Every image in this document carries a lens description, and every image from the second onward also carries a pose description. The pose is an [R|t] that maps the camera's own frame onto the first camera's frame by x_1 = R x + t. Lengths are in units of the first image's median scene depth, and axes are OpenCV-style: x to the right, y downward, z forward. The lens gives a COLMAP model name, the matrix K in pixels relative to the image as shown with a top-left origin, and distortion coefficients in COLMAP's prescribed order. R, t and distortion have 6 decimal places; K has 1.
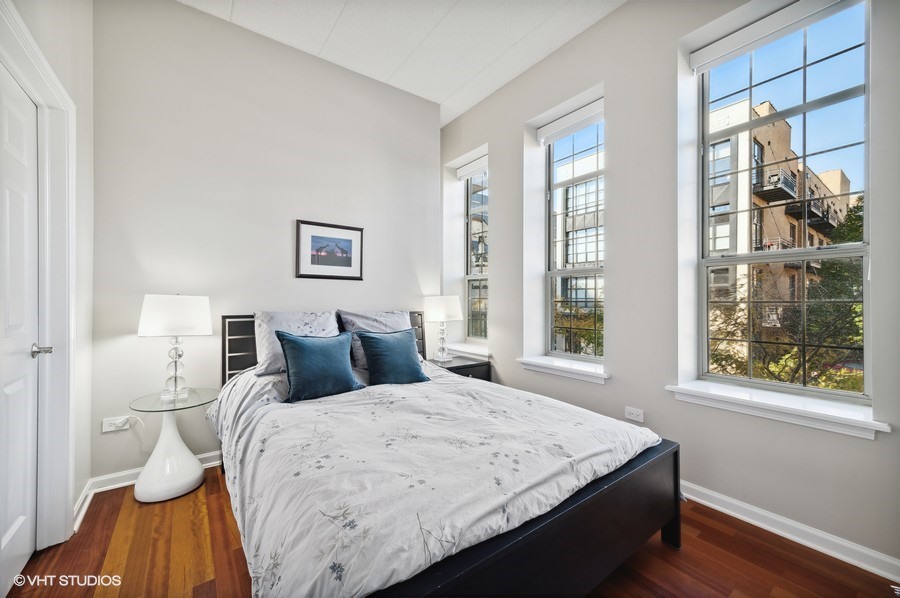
lens RADIAL K [[354.1, 0, 447.3], [0, 354.1, 298.9], [0, 0, 1]] dist [-0.002969, -0.000055]
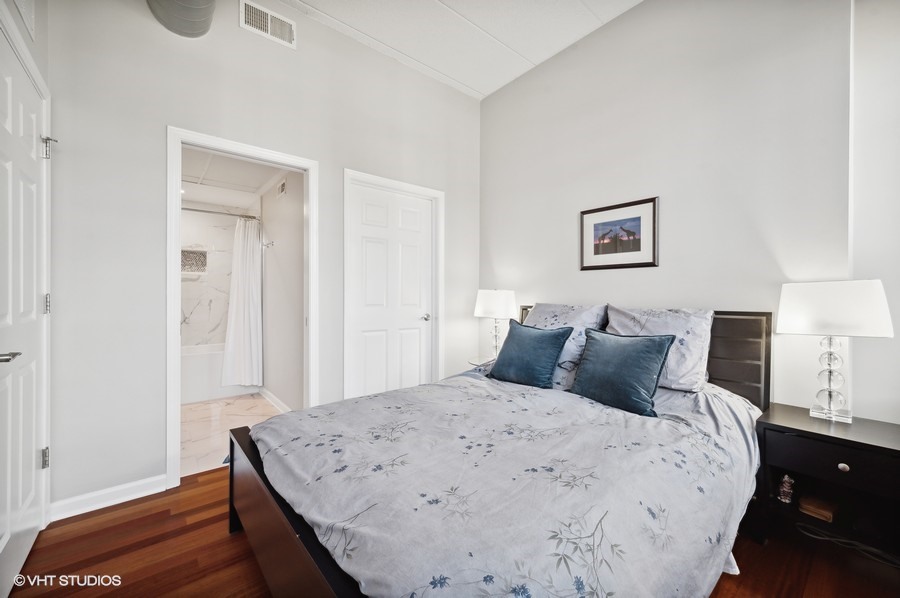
lens RADIAL K [[354.1, 0, 447.9], [0, 354.1, 297.7], [0, 0, 1]] dist [-0.002969, -0.000055]
pose [[0.057432, -0.000878, -0.998349, 0.524548], [-0.003359, 0.999994, -0.001073, 0.017587], [0.998344, 0.003415, 0.057429, 0.559770]]
